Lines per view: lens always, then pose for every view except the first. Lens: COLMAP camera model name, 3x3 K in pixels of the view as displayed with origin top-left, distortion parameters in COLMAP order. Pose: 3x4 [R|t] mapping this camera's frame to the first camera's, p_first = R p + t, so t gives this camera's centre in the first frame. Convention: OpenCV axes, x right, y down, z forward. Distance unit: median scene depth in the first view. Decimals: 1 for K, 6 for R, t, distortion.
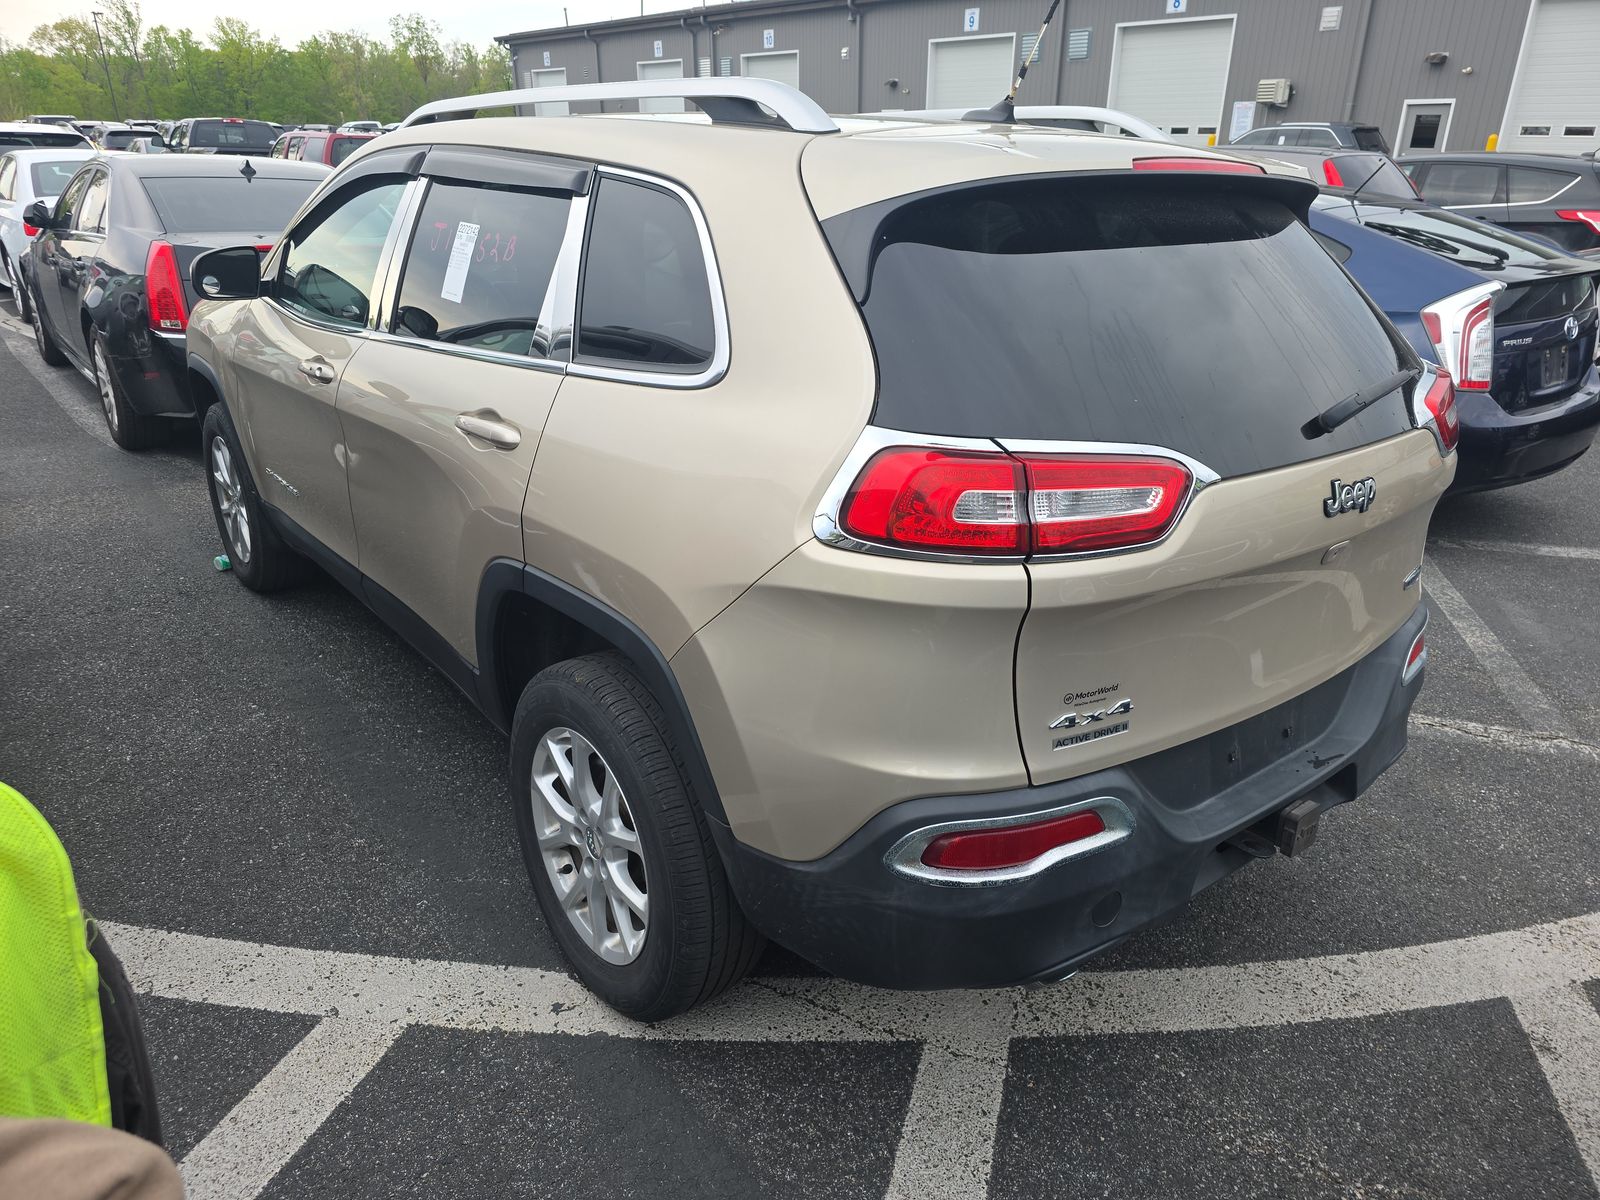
lens RADIAL K [[1123.9, 0, 800.0], [0, 1123.9, 600.0], [0, 0, 1]] dist [0.008032, 0.004772]
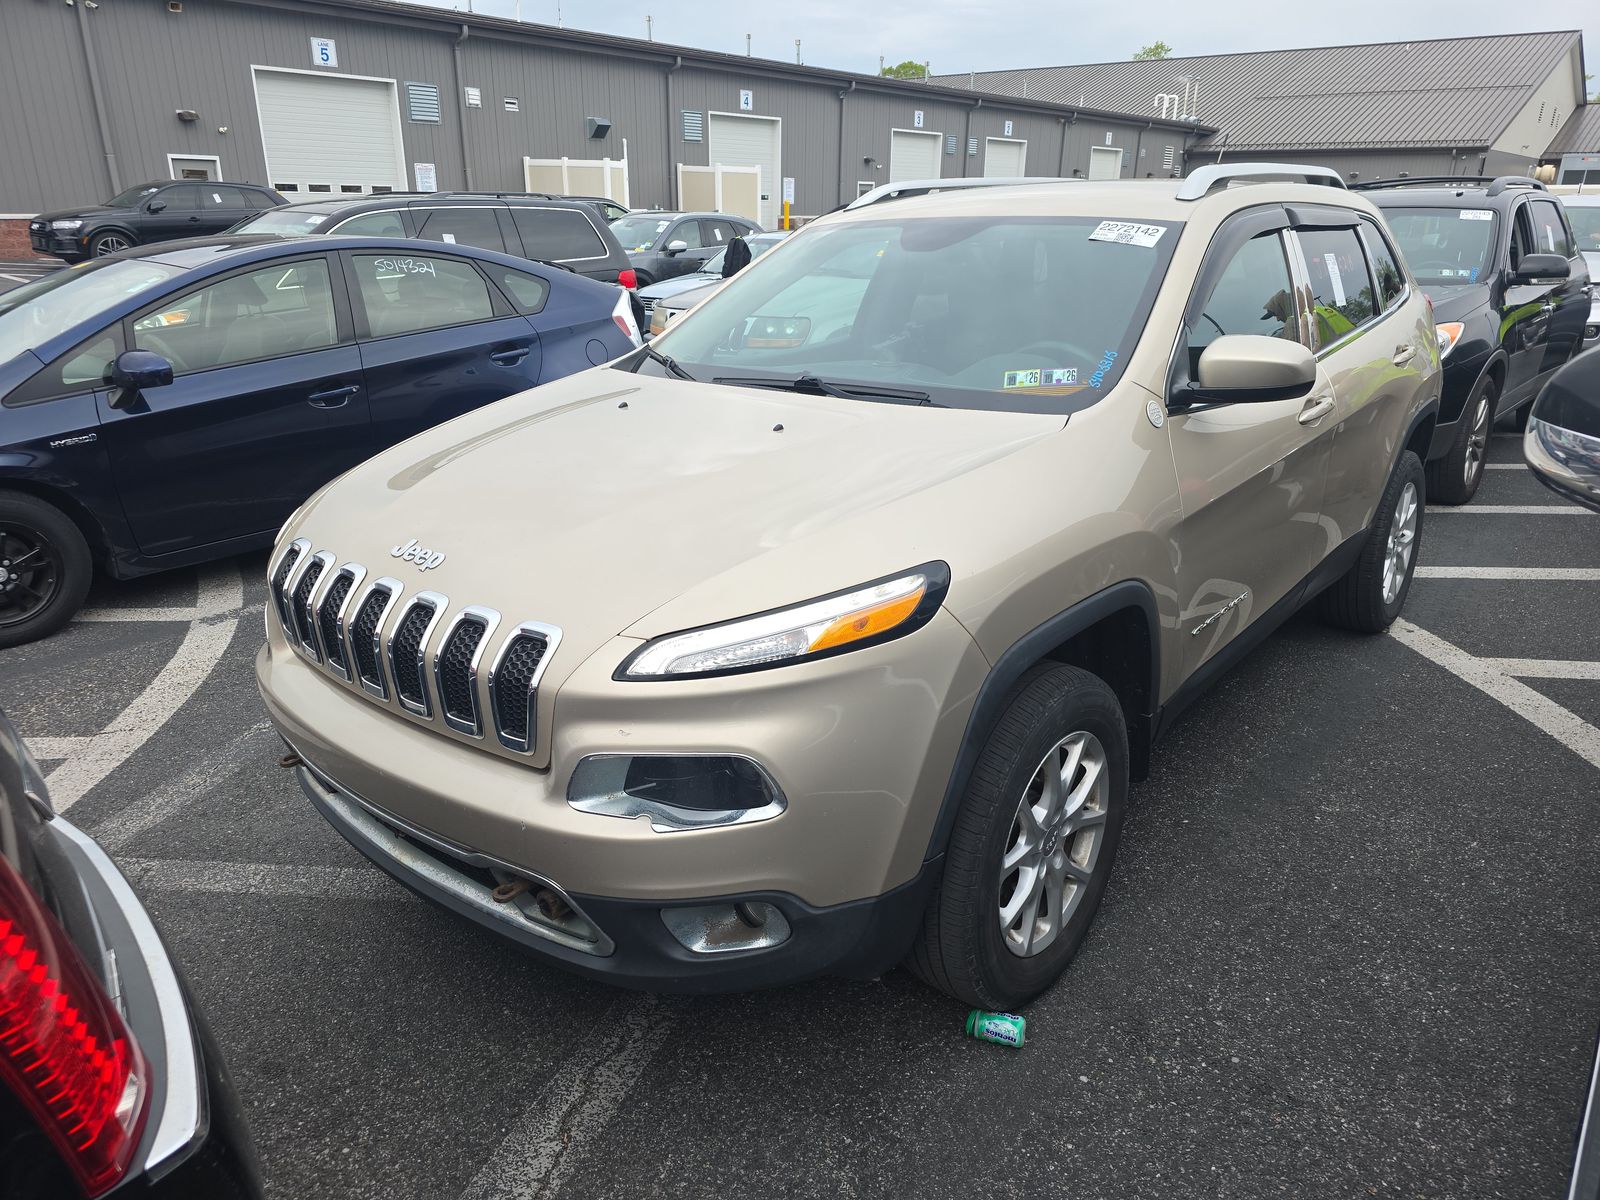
lens RADIAL K [[1044.7, 0, 800.0], [0, 1044.7, 600.0], [0, 0, 1]] dist [0.052263, -0.039354]
pose [[-0.200840, -0.357714, 0.911978, -0.979928], [0.364667, 0.836742, 0.408512, -0.494616], [-0.909220, 0.414613, -0.037605, 1.167658]]
